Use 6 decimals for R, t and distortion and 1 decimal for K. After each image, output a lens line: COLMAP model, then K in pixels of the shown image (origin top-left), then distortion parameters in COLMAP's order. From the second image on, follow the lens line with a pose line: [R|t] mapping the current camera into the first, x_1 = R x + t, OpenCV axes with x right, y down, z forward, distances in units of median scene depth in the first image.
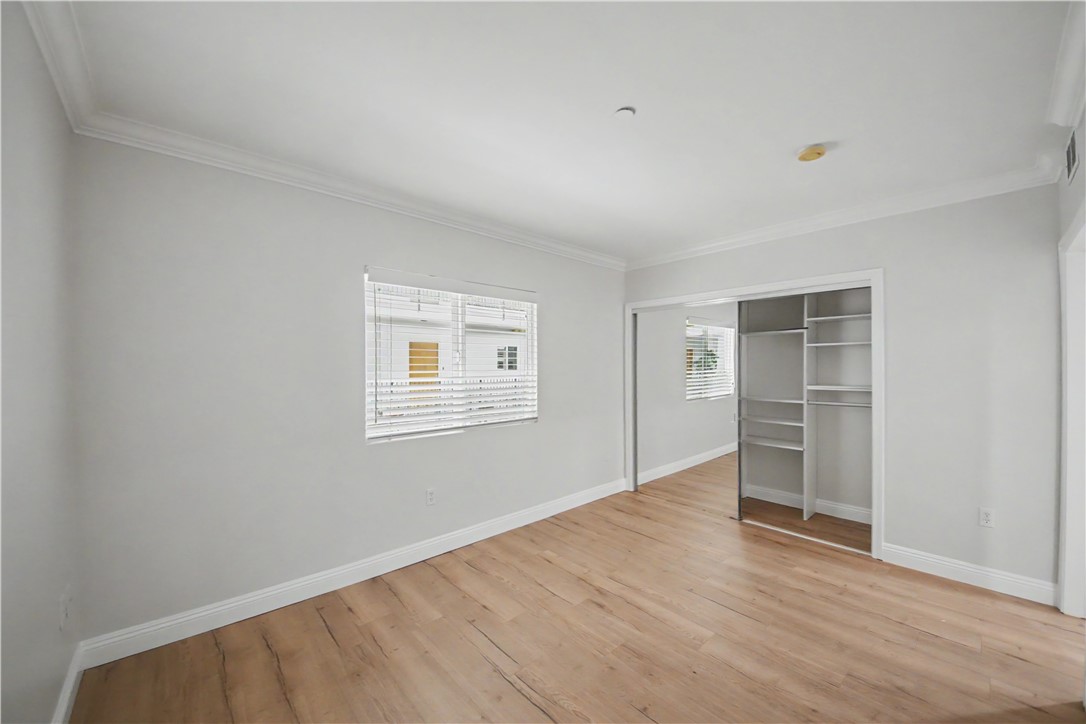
lens RADIAL K [[408.8, 0, 543.0], [0, 408.8, 369.0], [0, 0, 1]] dist [0.000510, -0.000036]
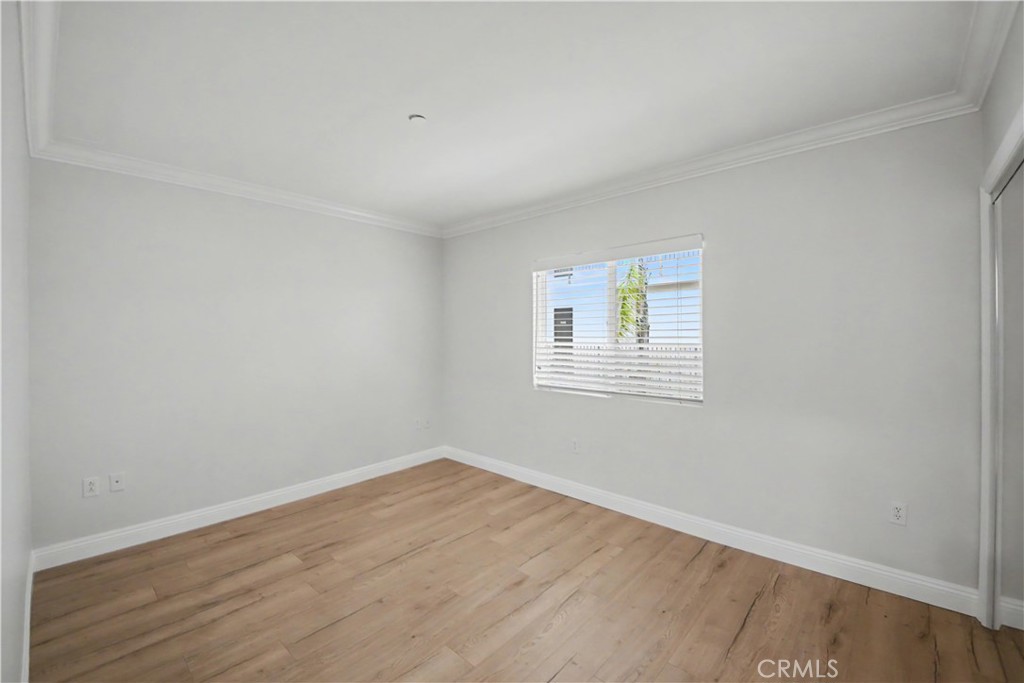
lens RADIAL K [[425.0, 0, 512.0], [0, 425.0, 341.5], [0, 0, 1]] dist [0.001114, -0.000081]
pose [[0.087594, 0.024133, -0.995864, 0.904650], [-0.000126, 0.999707, 0.024215, -0.010956], [0.996156, -0.001995, 0.087571, 0.726905]]
